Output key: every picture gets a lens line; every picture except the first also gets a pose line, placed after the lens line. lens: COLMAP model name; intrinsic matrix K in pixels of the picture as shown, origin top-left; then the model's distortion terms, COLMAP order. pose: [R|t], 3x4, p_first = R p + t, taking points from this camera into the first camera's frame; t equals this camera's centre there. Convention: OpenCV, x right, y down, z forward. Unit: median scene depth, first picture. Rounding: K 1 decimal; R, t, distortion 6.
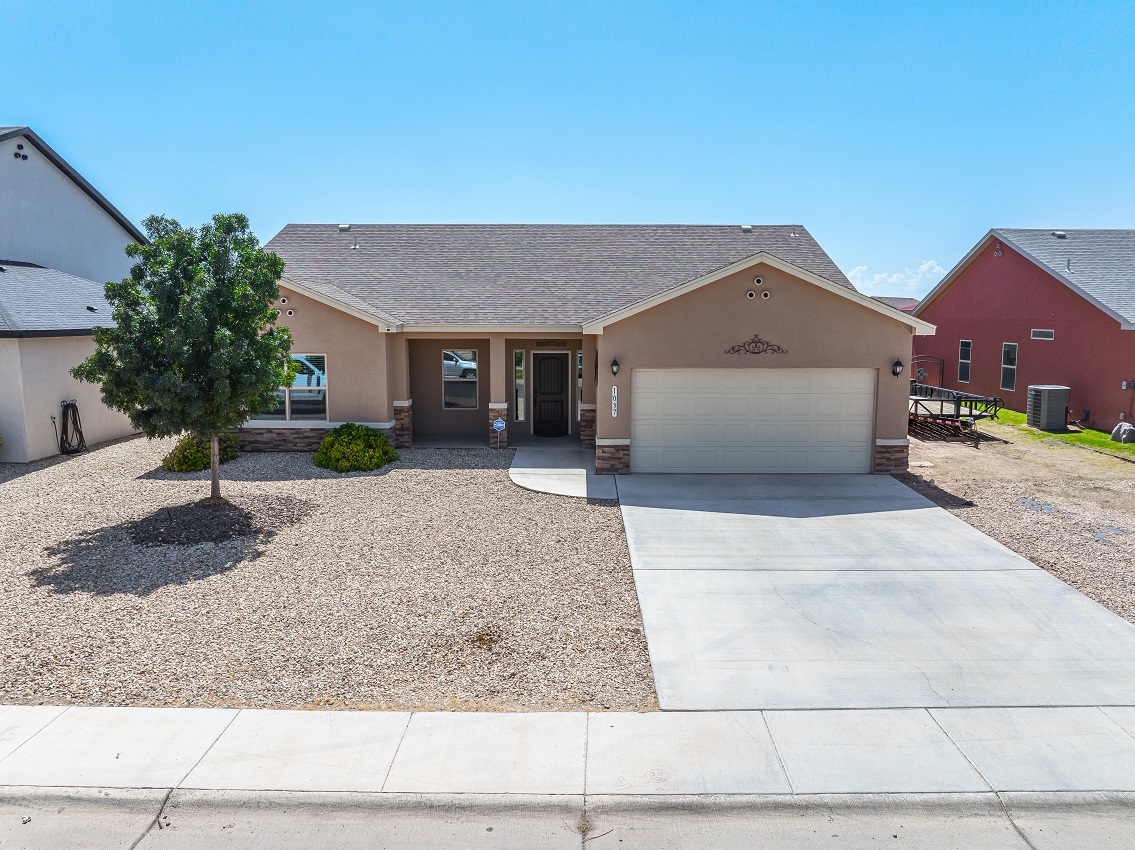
lens RADIAL K [[804.9, 0, 581.2], [0, 804.9, 403.3], [0, 0, 1]] dist [-0.042599, 0.006548]
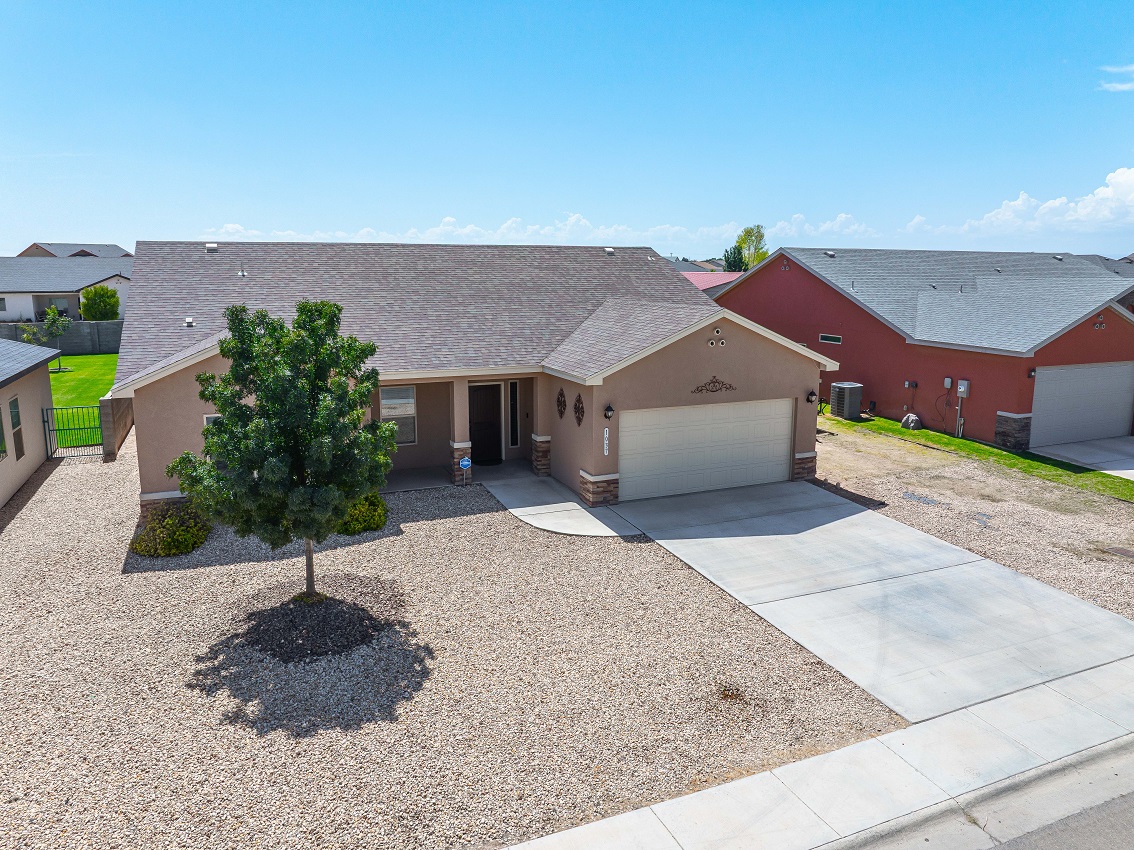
lens RADIAL K [[804.2, 0, 580.7], [0, 804.2, 403.3], [0, 0, 1]] dist [-0.042599, 0.006548]
pose [[0.916165, -0.065772, 0.395367, -0.440058], [0.041343, 0.996690, 0.070003, -0.138720], [-0.398663, -0.047789, 0.915852, -0.007745]]
